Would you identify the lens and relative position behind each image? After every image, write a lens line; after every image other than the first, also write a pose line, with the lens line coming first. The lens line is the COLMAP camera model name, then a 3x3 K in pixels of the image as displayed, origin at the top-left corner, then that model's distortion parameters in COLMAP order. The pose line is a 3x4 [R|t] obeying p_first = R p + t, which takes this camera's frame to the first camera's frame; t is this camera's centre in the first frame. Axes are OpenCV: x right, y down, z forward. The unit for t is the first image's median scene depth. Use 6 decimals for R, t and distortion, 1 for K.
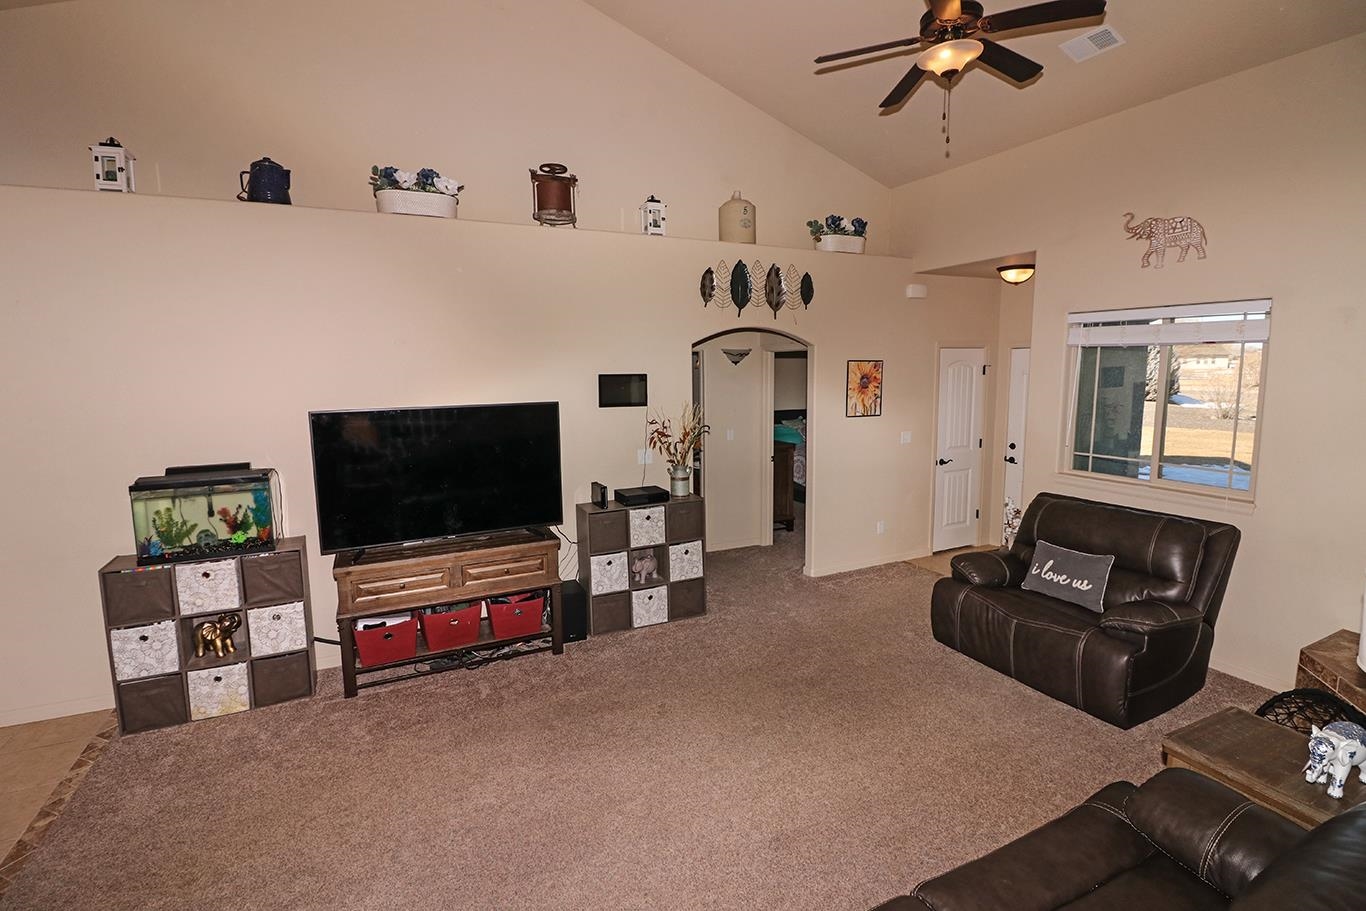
lens RADIAL K [[633.9, 0, 671.1], [0, 633.9, 444.8], [0, 0, 1]] dist [-0.006021, -0.001372]
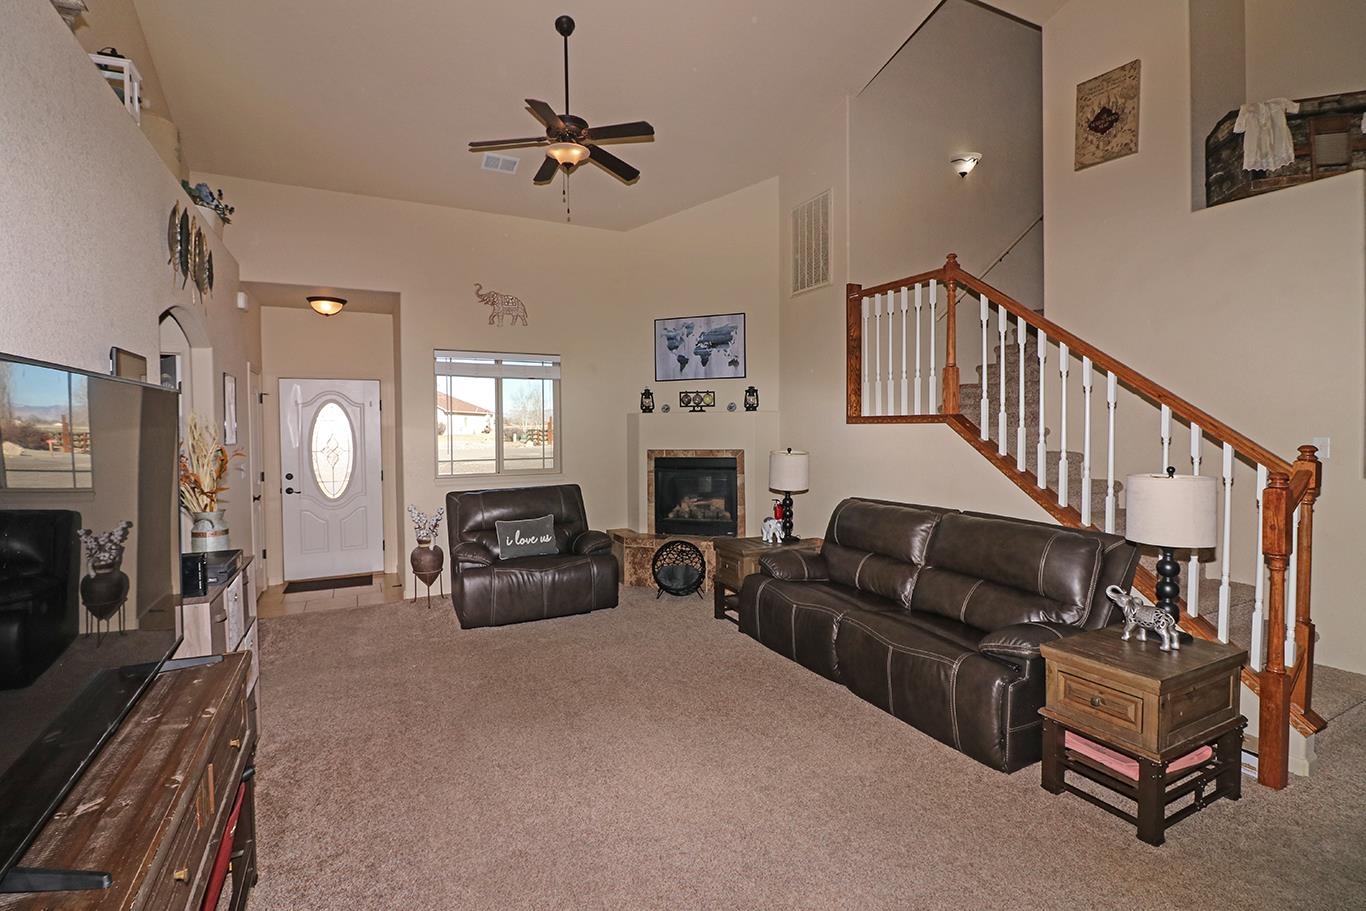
lens RADIAL K [[633.9, 0, 679.1], [0, 633.9, 450.8], [0, 0, 1]] dist [-0.006021, -0.001372]
pose [[-0.025473, -0.027735, 0.999291, -0.640072], [0.133342, 0.990588, 0.030892, 0.016811], [-0.990743, 0.134035, -0.021535, 0.572768]]
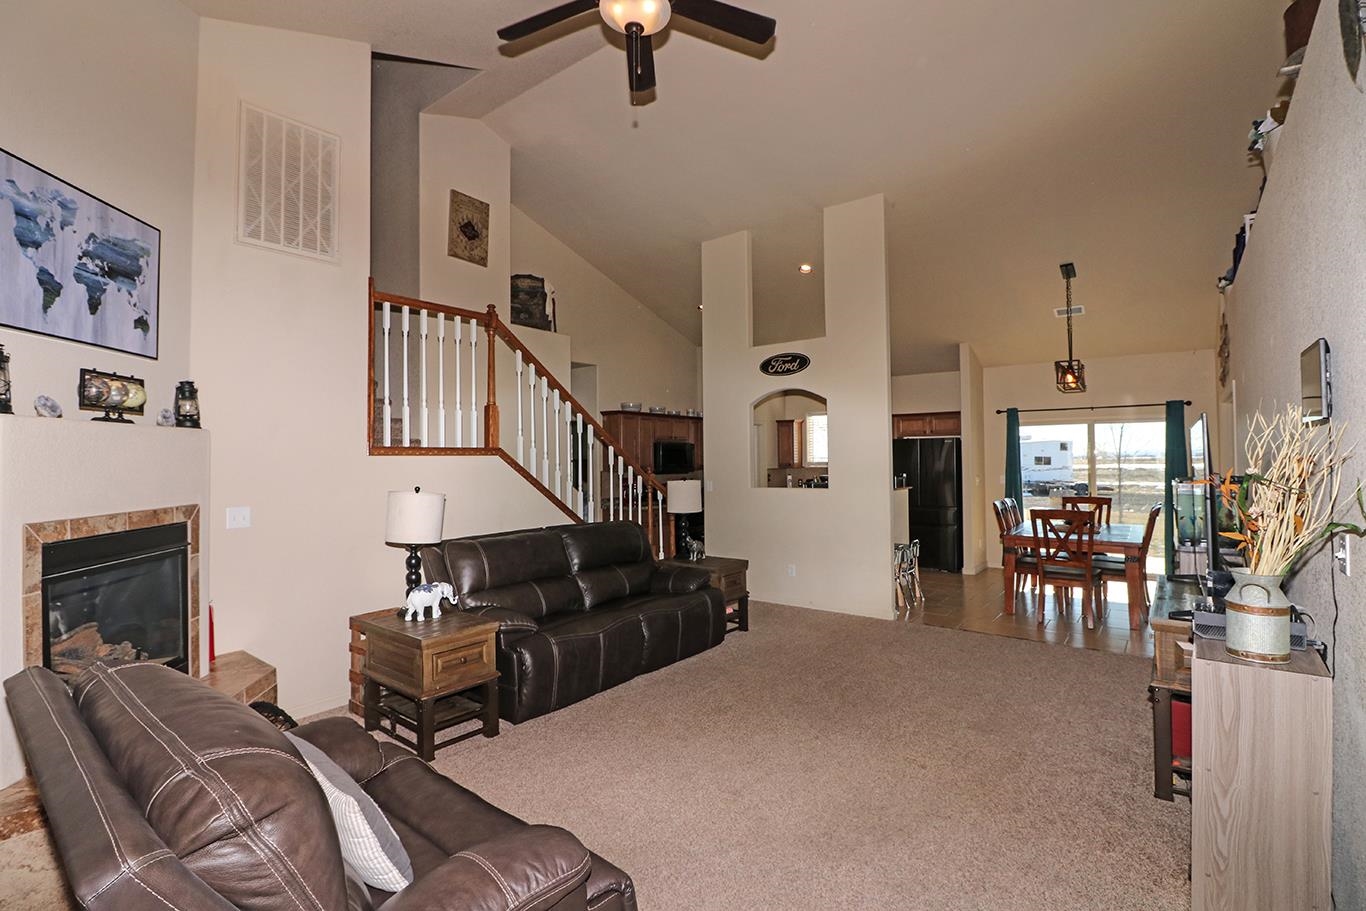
lens RADIAL K [[633.9, 0, 684.2], [0, 633.9, 453.7], [0, 0, 1]] dist [-0.006021, -0.001372]
pose [[-0.890406, 0.015343, -0.454908, 0.502996], [-0.038459, 0.993322, 0.108780, -0.070806], [0.453539, 0.114354, -0.883870, 1.220940]]
